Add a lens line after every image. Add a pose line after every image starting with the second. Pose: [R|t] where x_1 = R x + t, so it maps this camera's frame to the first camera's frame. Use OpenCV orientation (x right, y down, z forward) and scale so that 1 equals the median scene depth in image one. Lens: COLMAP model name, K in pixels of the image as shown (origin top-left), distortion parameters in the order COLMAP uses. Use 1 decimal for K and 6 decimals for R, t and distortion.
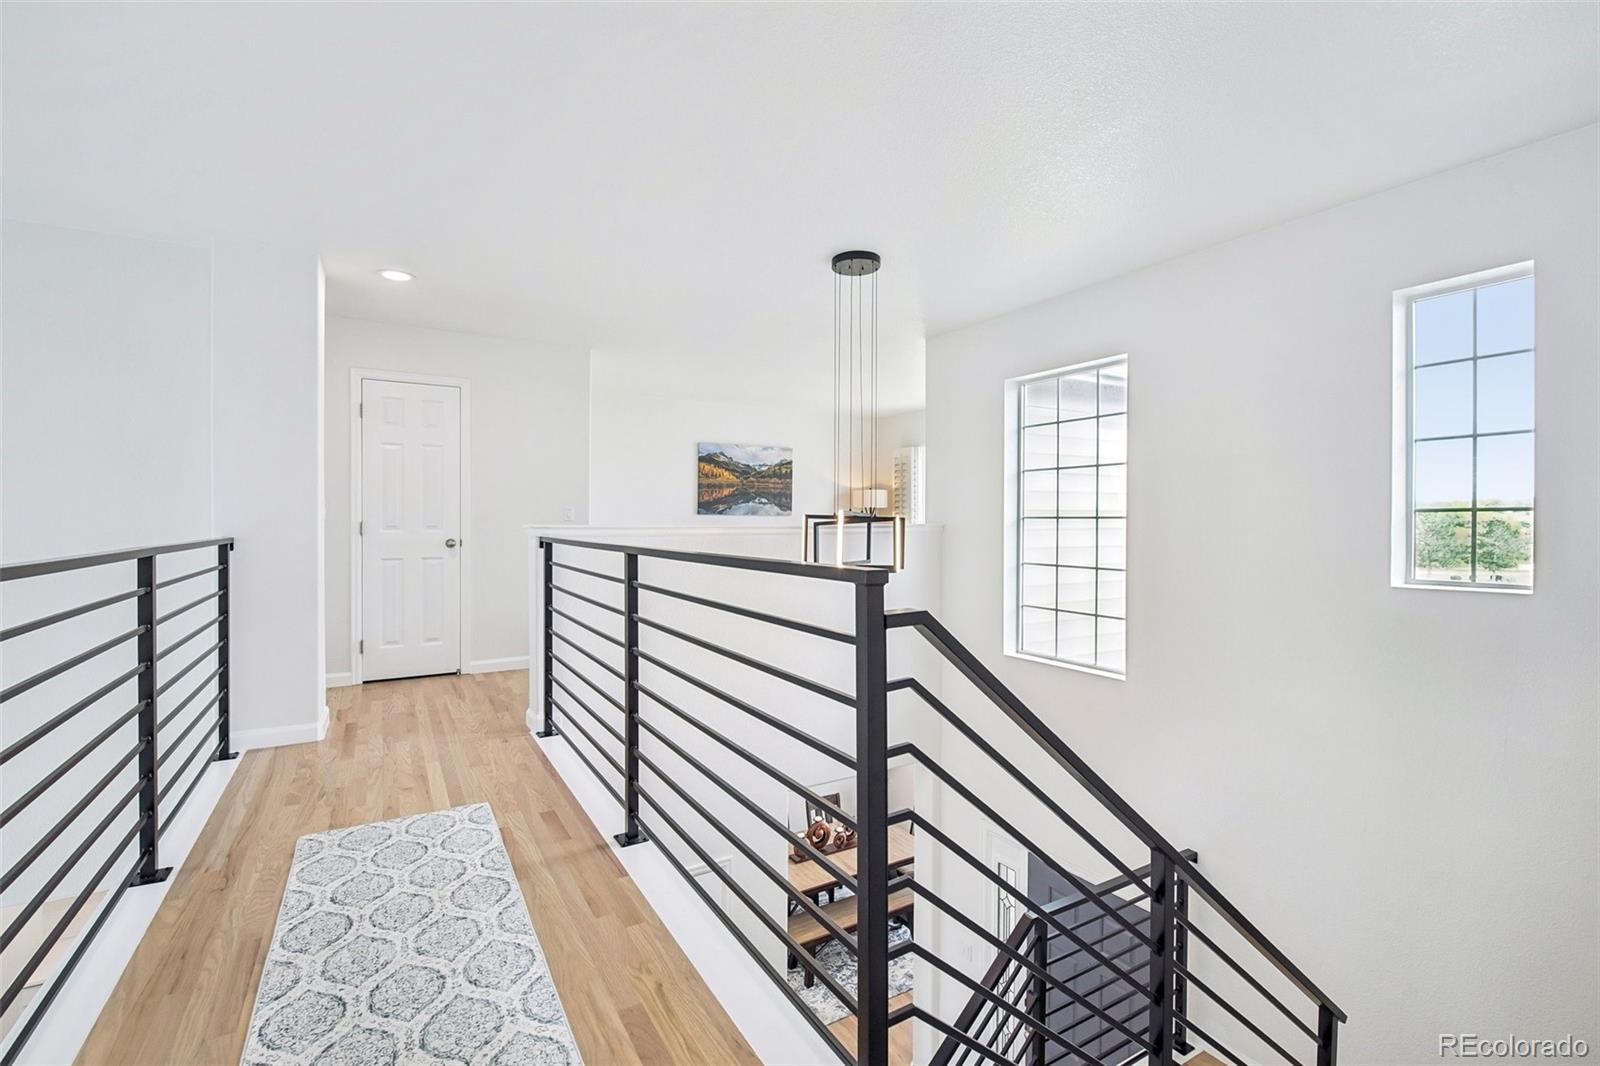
lens RADIAL K [[712.1, 0, 799.0], [0, 712.1, 529.3], [0, 0, 1]] dist [-0.010516, -0.003349]
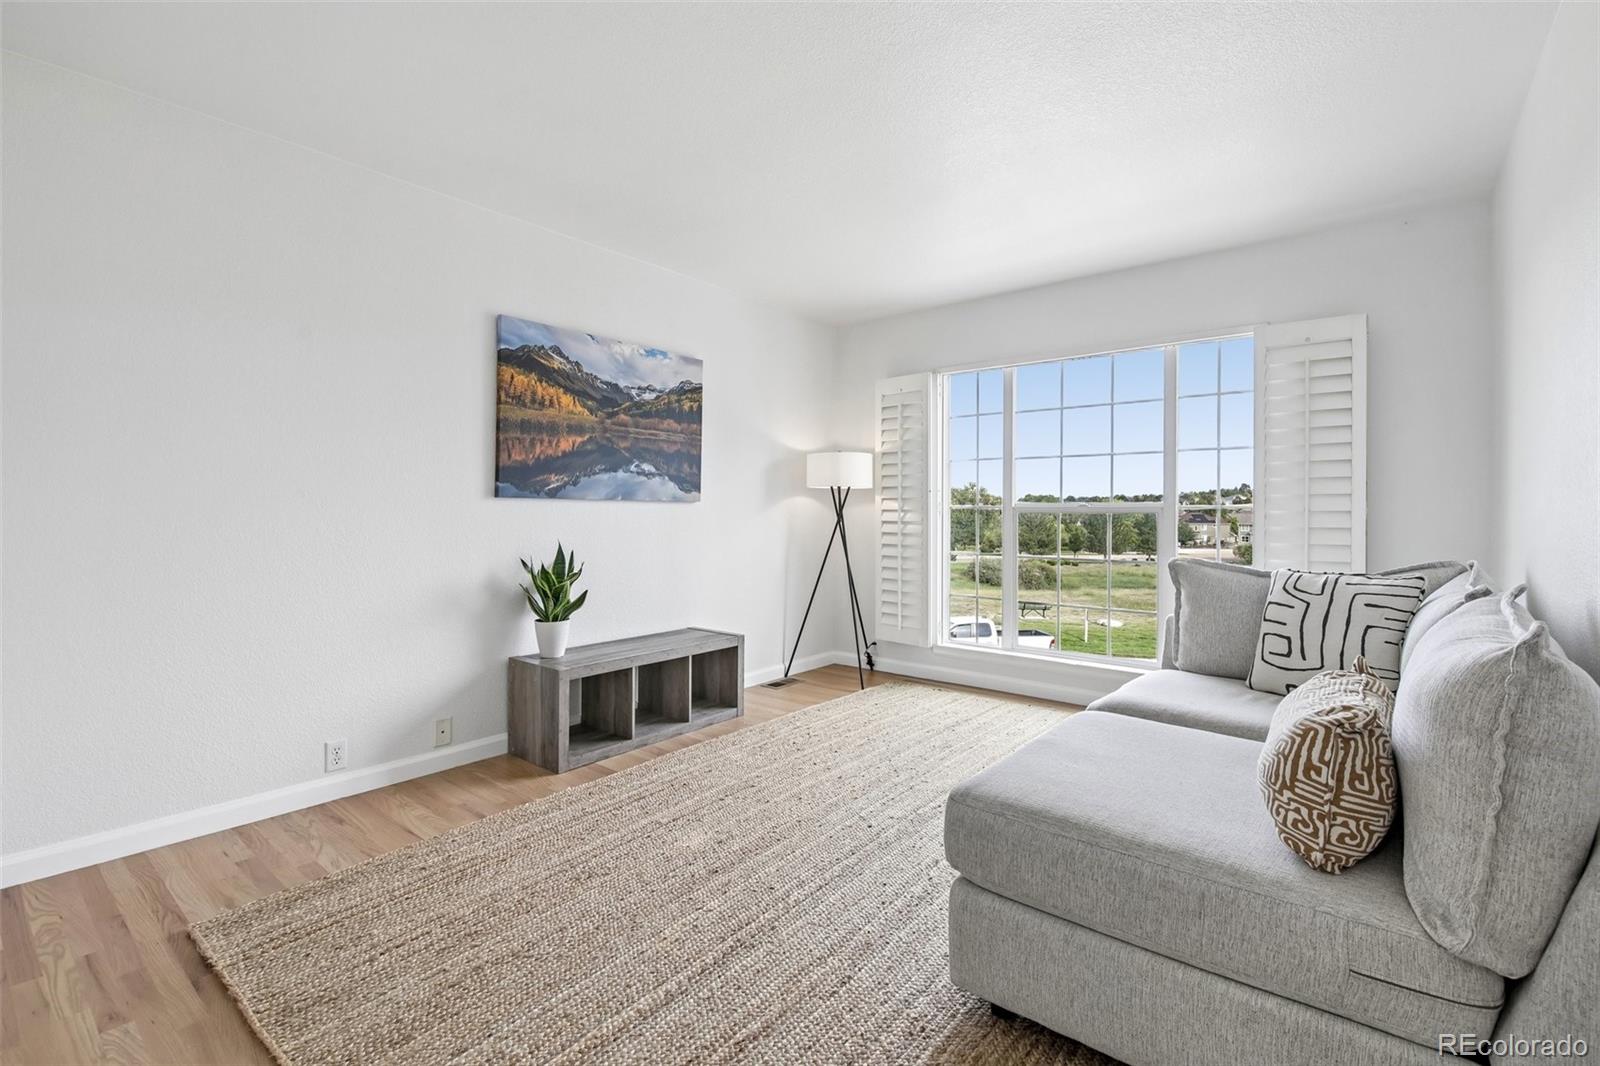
lens RADIAL K [[712.1, 0, 804.5], [0, 712.1, 494.0], [0, 0, 1]] dist [-0.010516, -0.003349]
pose [[0.936024, 0.010840, 0.351770, -0.113868], [-0.000850, 0.999592, -0.028541, -0.011328], [-0.351936, 0.026416, 0.935651, 0.549266]]
